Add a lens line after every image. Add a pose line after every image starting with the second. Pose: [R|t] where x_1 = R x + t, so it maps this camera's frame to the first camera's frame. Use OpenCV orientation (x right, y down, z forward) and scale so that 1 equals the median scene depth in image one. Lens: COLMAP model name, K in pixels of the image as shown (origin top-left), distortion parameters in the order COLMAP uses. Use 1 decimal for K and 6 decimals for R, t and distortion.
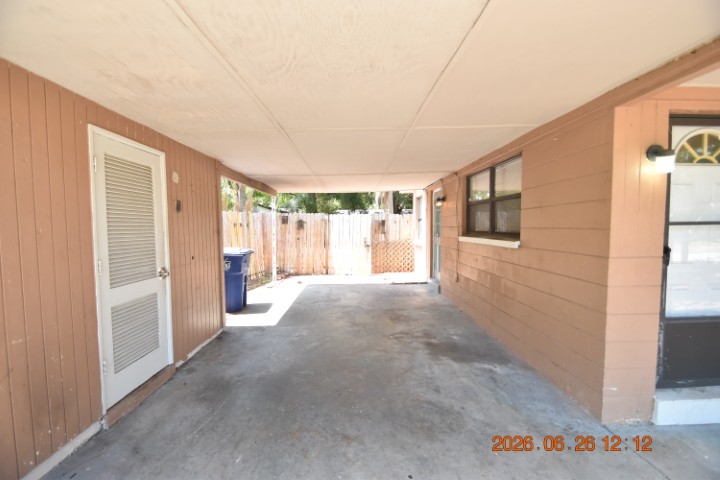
lens RADIAL K [[312.8, 0, 360.9], [0, 312.8, 242.2], [0, 0, 1]] dist [-0.003969, -0.000282]
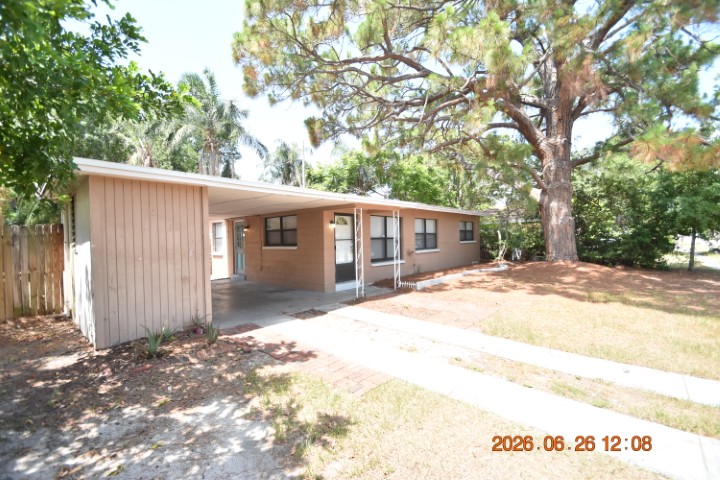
lens RADIAL K [[312.8, 0, 358.4], [0, 312.8, 241.7], [0, 0, 1]] dist [-0.003969, -0.000282]
pose [[0.680181, -0.018007, 0.732823, -0.958893], [0.056124, 0.998043, -0.027568, 0.051520], [-0.730893, 0.059880, 0.679860, -1.063061]]
